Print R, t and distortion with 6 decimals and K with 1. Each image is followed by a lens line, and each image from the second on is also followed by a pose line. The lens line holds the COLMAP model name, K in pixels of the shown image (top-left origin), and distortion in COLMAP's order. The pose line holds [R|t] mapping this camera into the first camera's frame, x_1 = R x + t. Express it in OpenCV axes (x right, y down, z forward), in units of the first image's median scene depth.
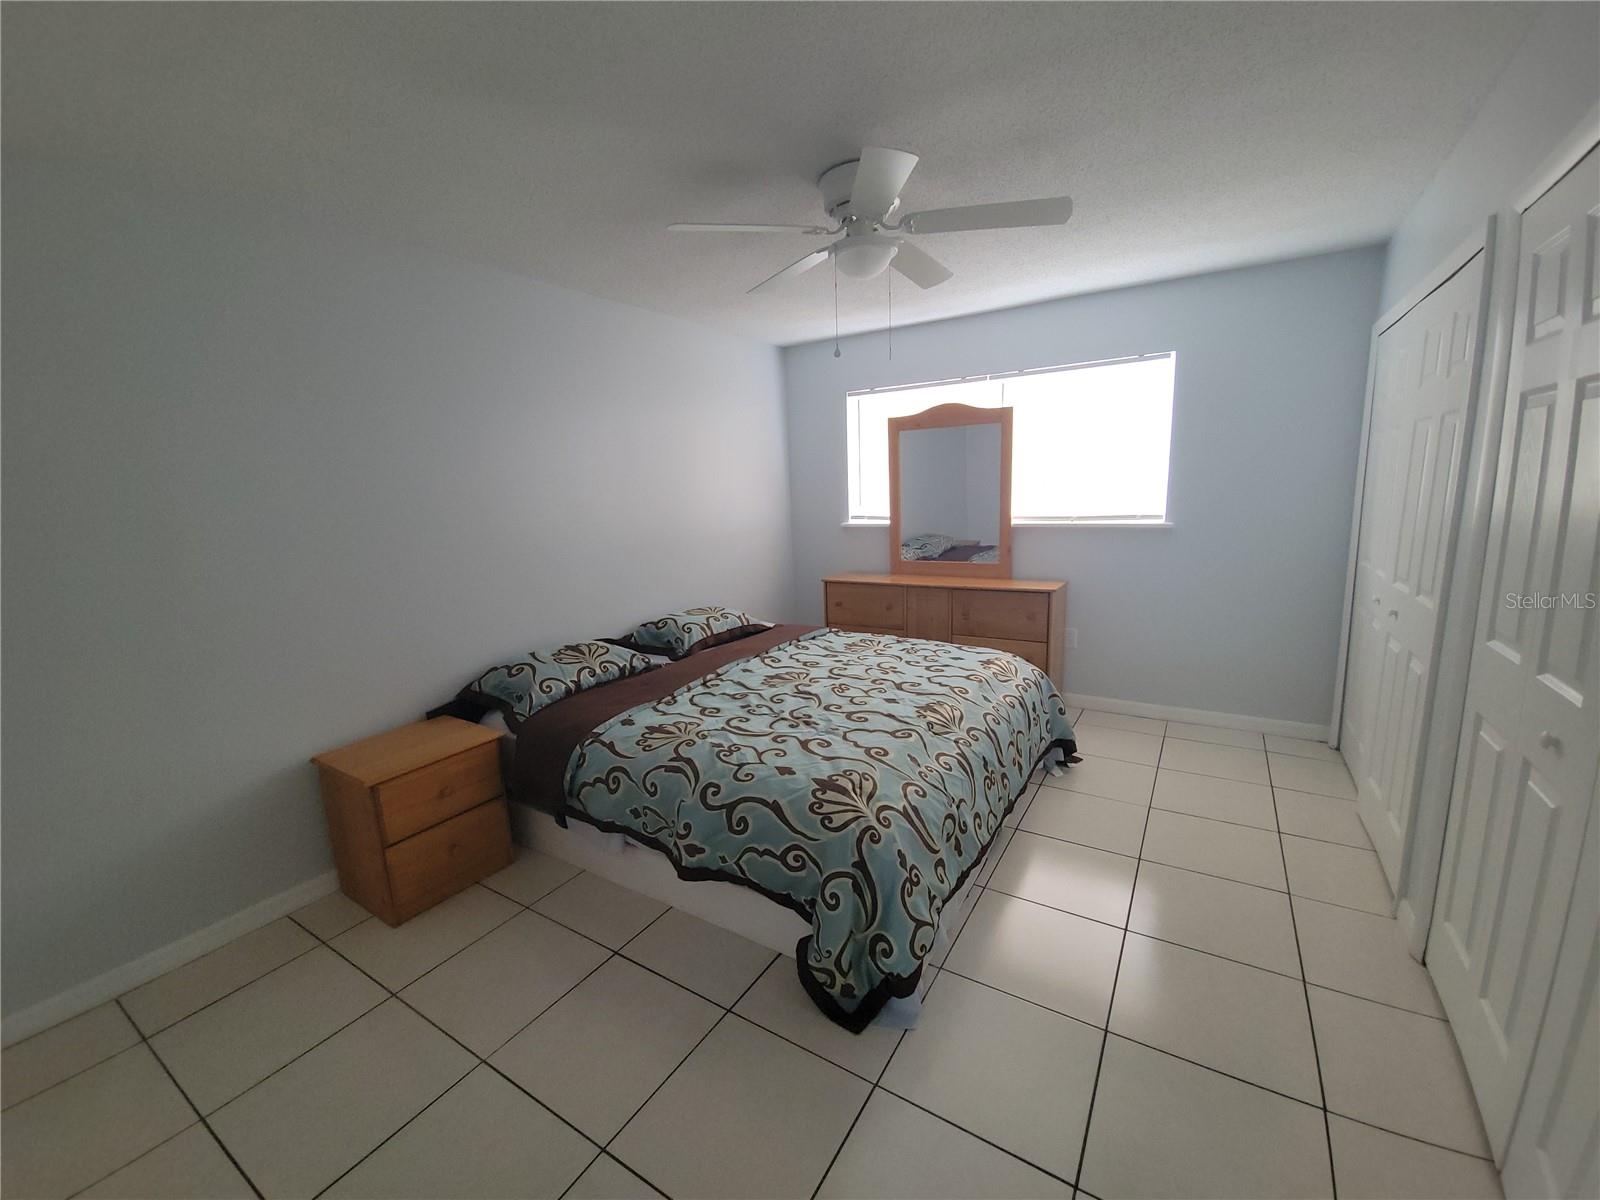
lens RADIAL K [[652.6, 0, 792.5], [0, 652.6, 607.4], [0, 0, 1]] dist [0.017297, -0.011349]
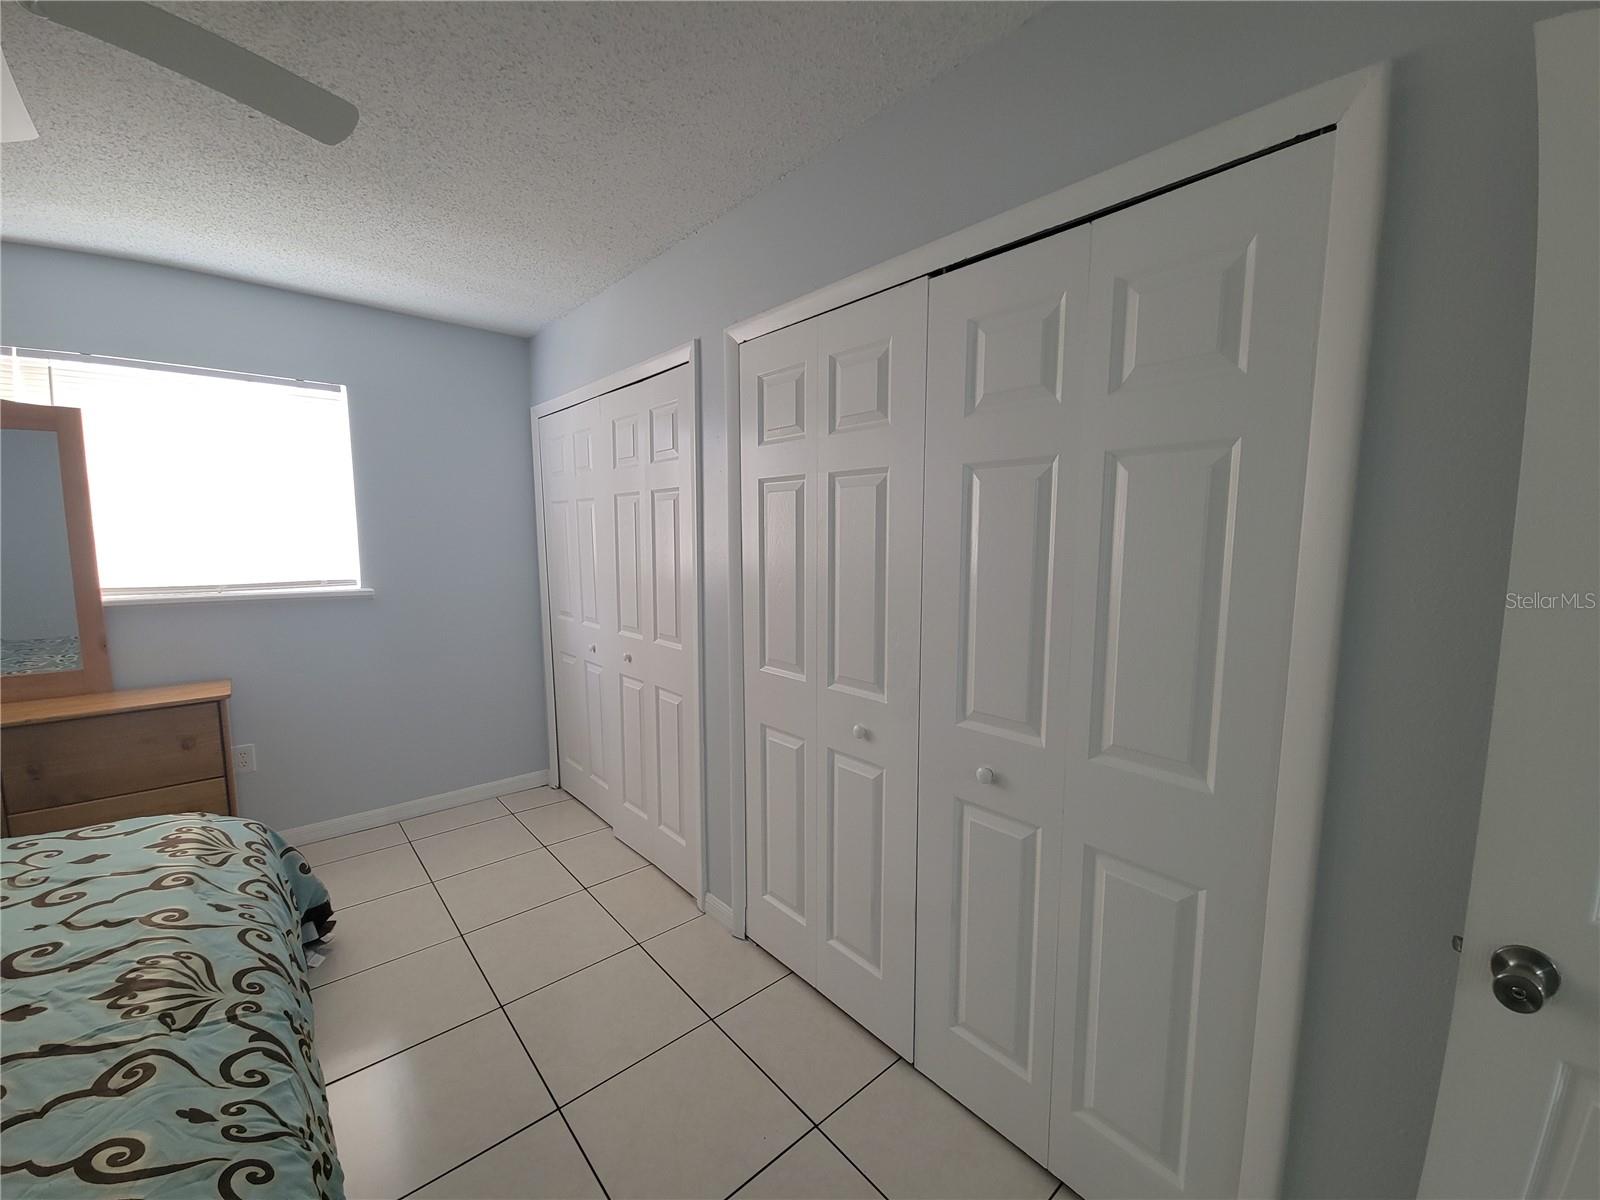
lens RADIAL K [[652.6, 0, 805.9], [0, 652.6, 608.1], [0, 0, 1]] dist [0.017297, -0.011349]
pose [[0.294169, -0.069346, 0.953234, -0.080935], [0.157041, 0.987316, 0.023362, -0.051247], [-0.942763, 0.142824, 0.301328, 0.316848]]
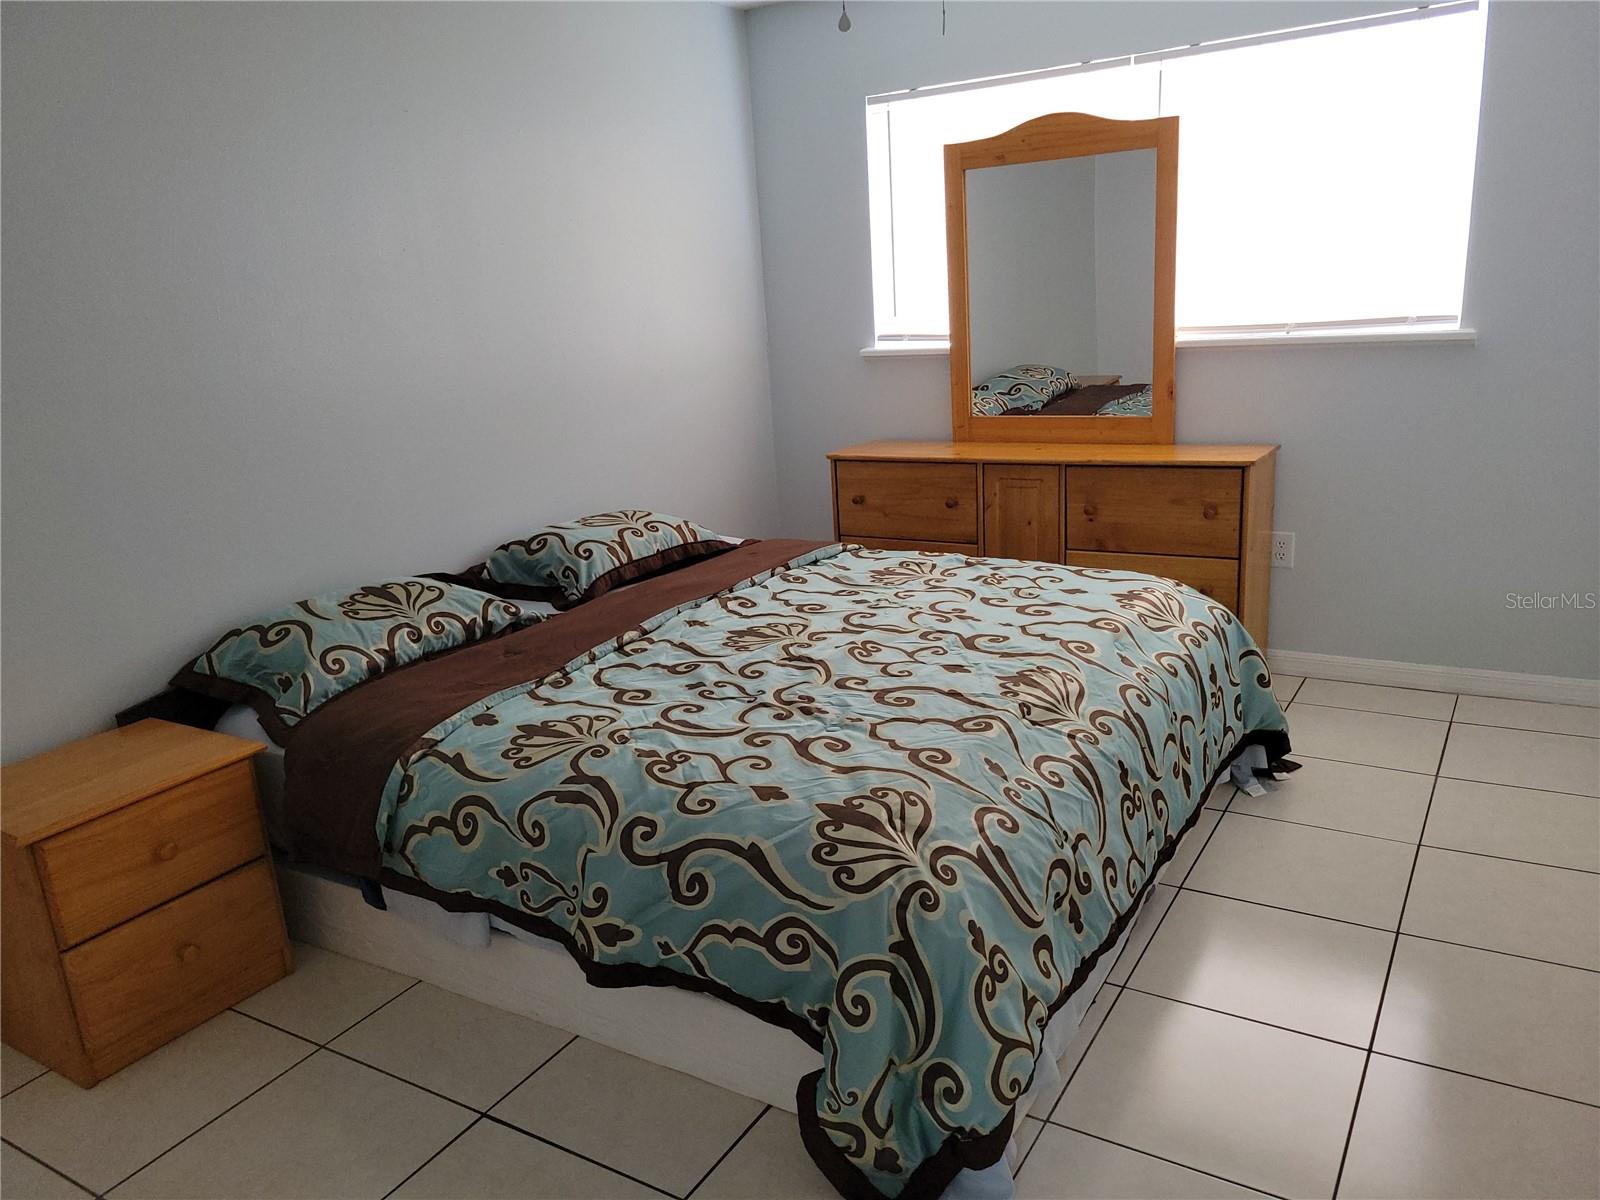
lens RADIAL K [[1207.5, 0, 788.0], [0, 1207.5, 612.6], [0, 0, 1]] dist [0.055926, -0.031688]
pose [[0.999569, -0.028197, 0.008128, 0.000780], [0.027422, 0.996141, 0.083378, 0.004903], [-0.010447, -0.083119, 0.996485, -0.025568]]
